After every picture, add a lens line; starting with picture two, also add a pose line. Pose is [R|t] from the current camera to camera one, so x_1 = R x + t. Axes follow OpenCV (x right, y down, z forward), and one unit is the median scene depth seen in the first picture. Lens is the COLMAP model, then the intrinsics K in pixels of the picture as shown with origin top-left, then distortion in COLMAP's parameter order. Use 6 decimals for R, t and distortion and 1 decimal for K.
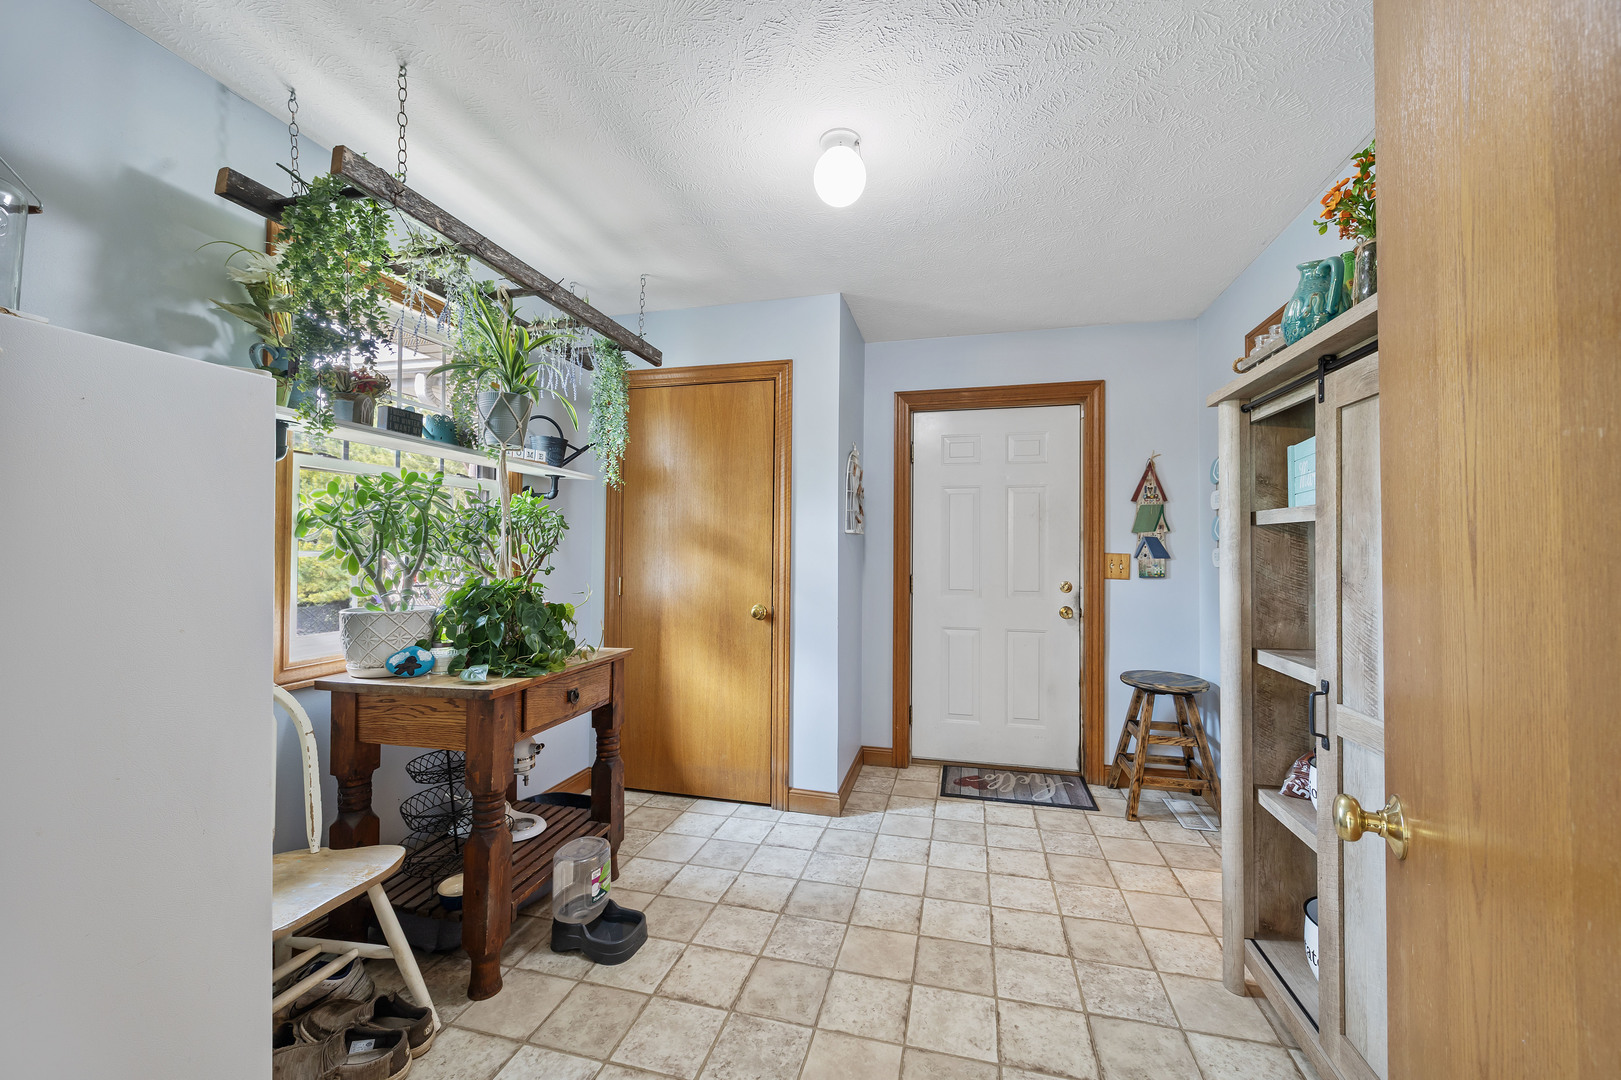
lens RADIAL K [[630.3, 0, 810.8], [0, 630.3, 539.5], [0, 0, 1]] dist [-0.005631, 0.000221]
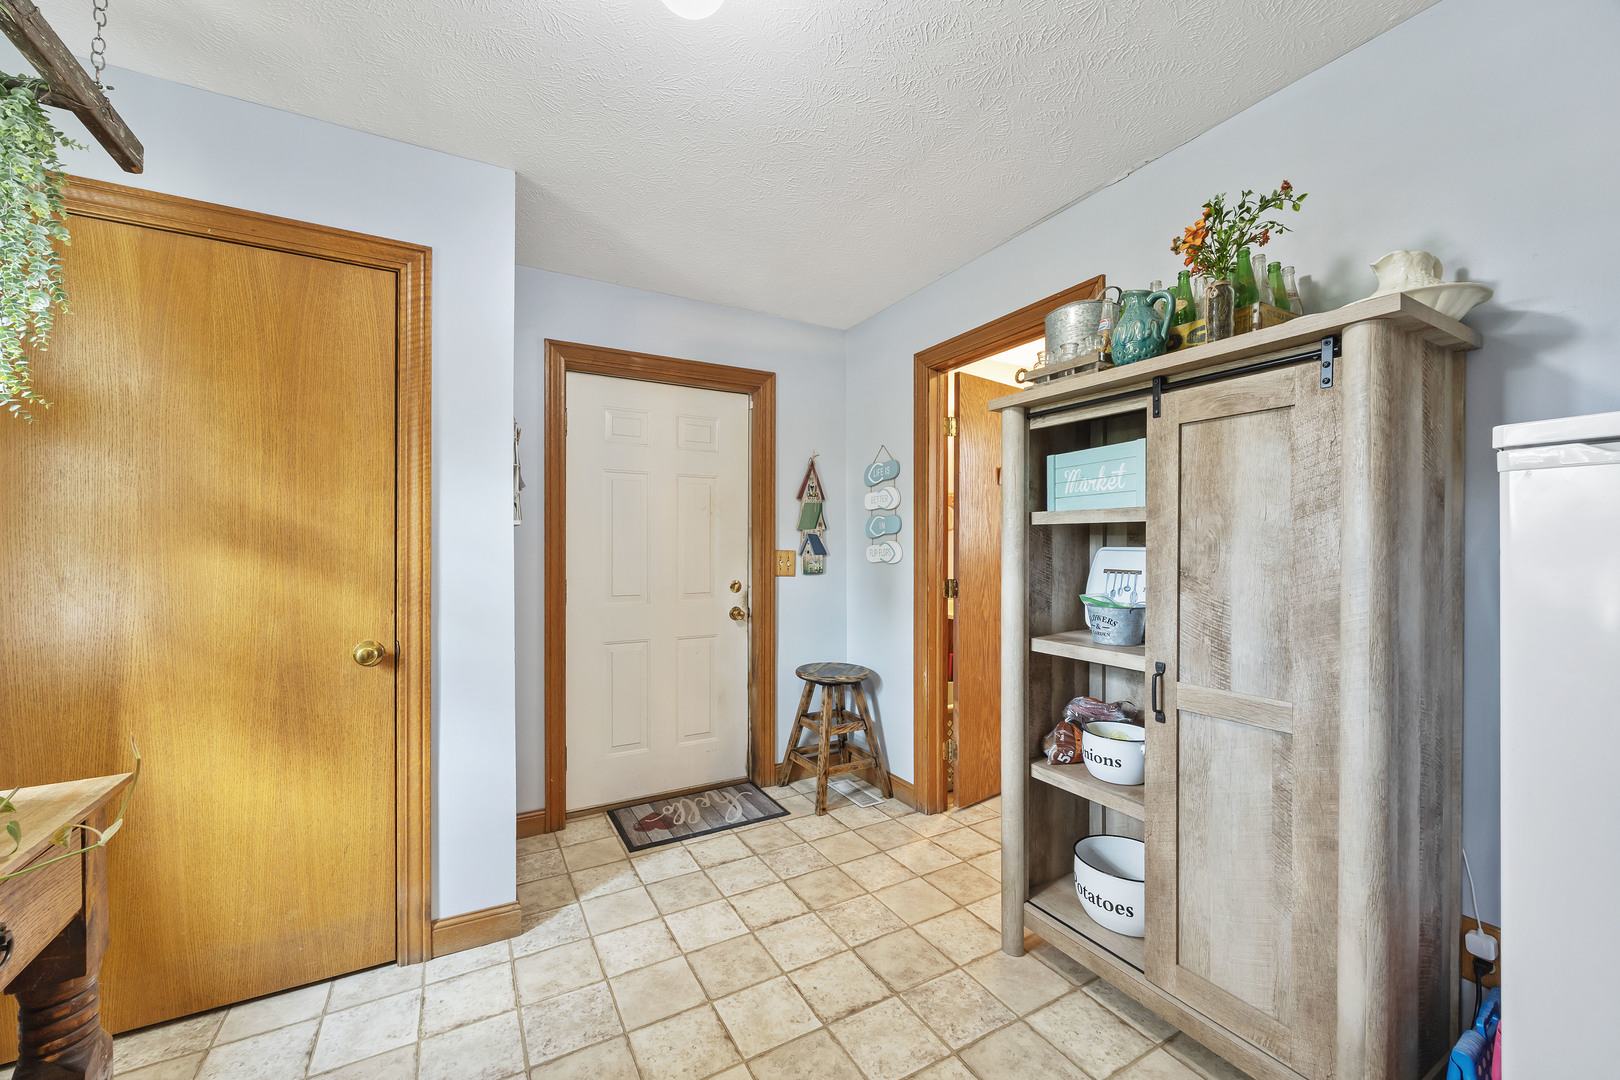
lens RADIAL K [[629.9, 0, 811.0], [0, 629.9, 548.9], [0, 0, 1]] dist [-0.005631, 0.000221]
pose [[0.722487, -0.007230, 0.691346, -0.187824], [-0.007719, 0.999799, 0.018522, 0.000823], [-0.691341, -0.018719, 0.722286, 0.271756]]
